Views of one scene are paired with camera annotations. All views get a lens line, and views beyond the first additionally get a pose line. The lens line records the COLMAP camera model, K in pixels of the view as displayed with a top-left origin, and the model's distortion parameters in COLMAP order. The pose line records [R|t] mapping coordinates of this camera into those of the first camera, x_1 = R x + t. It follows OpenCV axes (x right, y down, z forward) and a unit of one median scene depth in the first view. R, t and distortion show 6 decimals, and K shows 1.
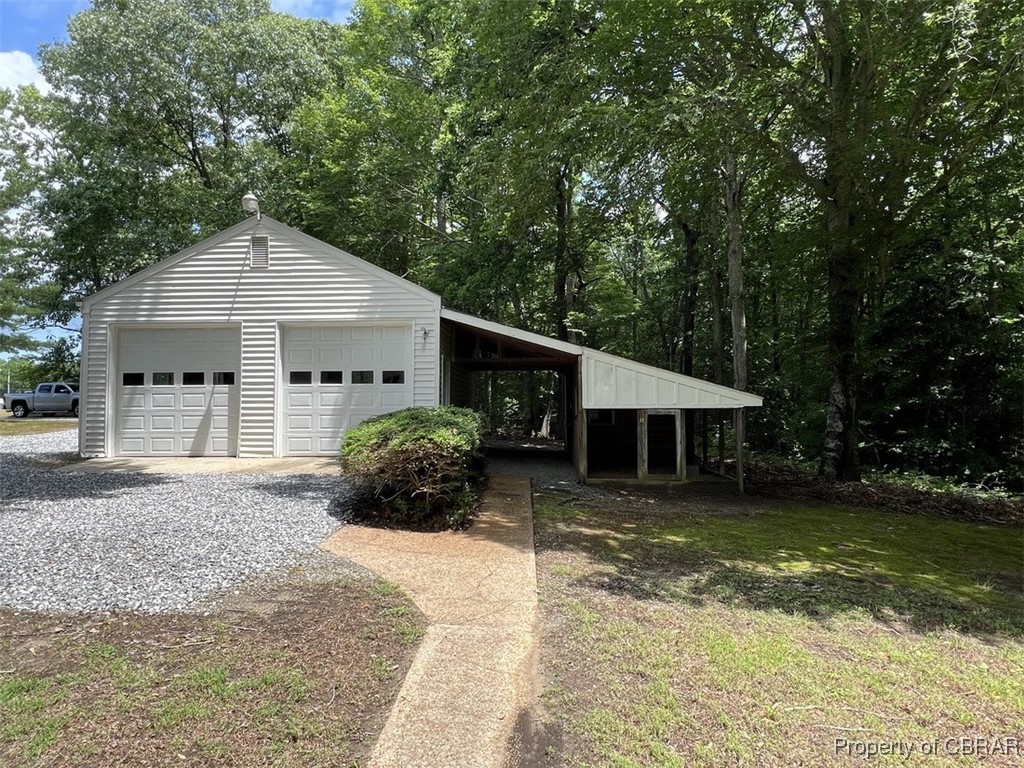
lens RADIAL K [[607.0, 0, 511.8], [0, 607.0, 378.1], [0, 0, 1]] dist [-0.002370, 0.000028]
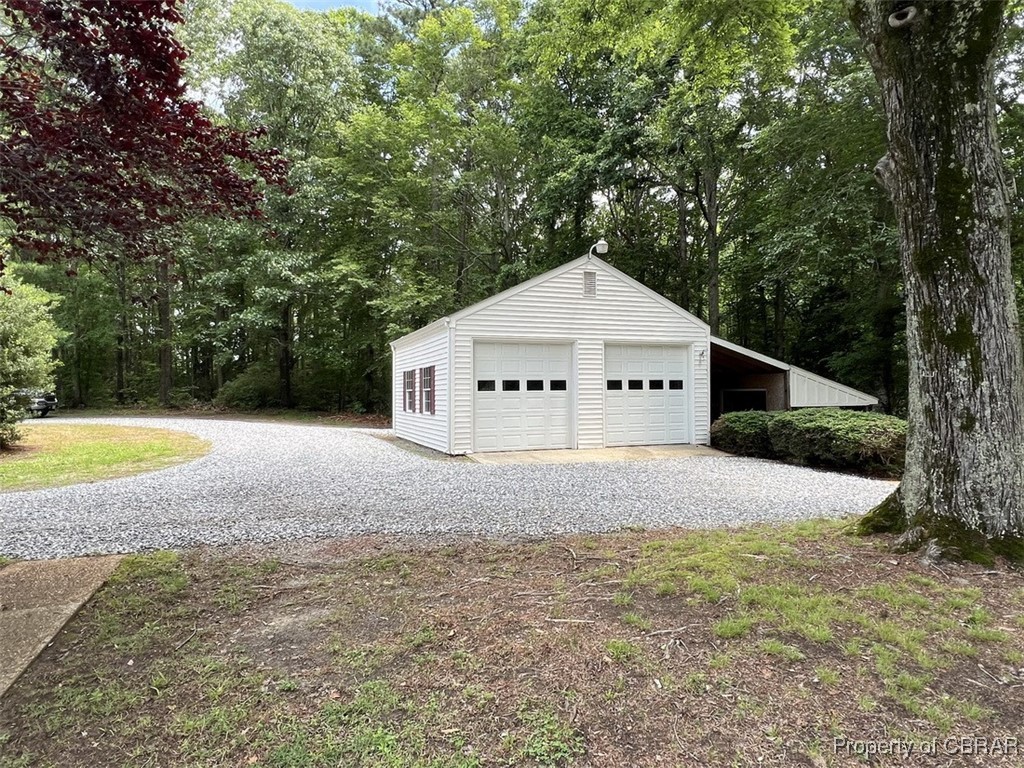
lens RADIAL K [[607.0, 0, 510.7], [0, 607.0, 382.2], [0, 0, 1]] dist [-0.002370, 0.000028]
pose [[0.906783, 0.004471, 0.421574, -1.096801], [-0.000160, 0.999947, -0.010261, 0.006302], [-0.421598, 0.009237, 0.906736, -0.062554]]
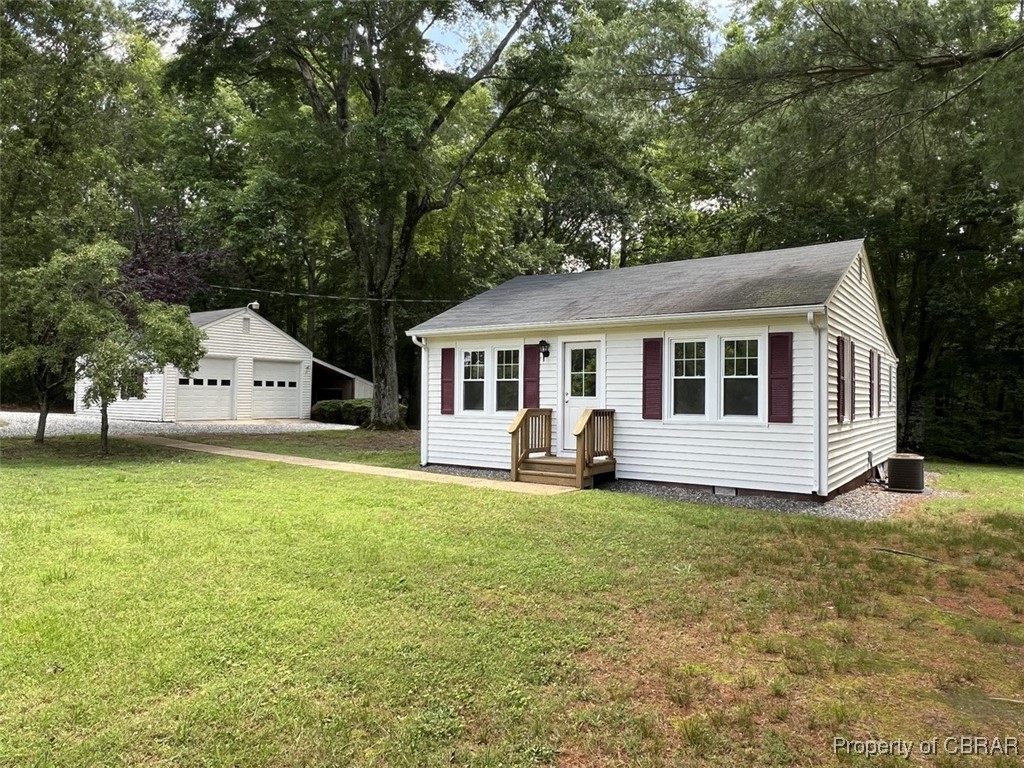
lens RADIAL K [[698.3, 0, 512.9], [0, 698.3, 375.6], [0, 0, 1]] dist [0.002509, 0.000195]
pose [[0.491395, 0.037062, 0.870148, -2.132131], [-0.025893, 0.999274, -0.027939, 0.017470], [-0.870552, -0.008802, 0.491998, -1.070277]]
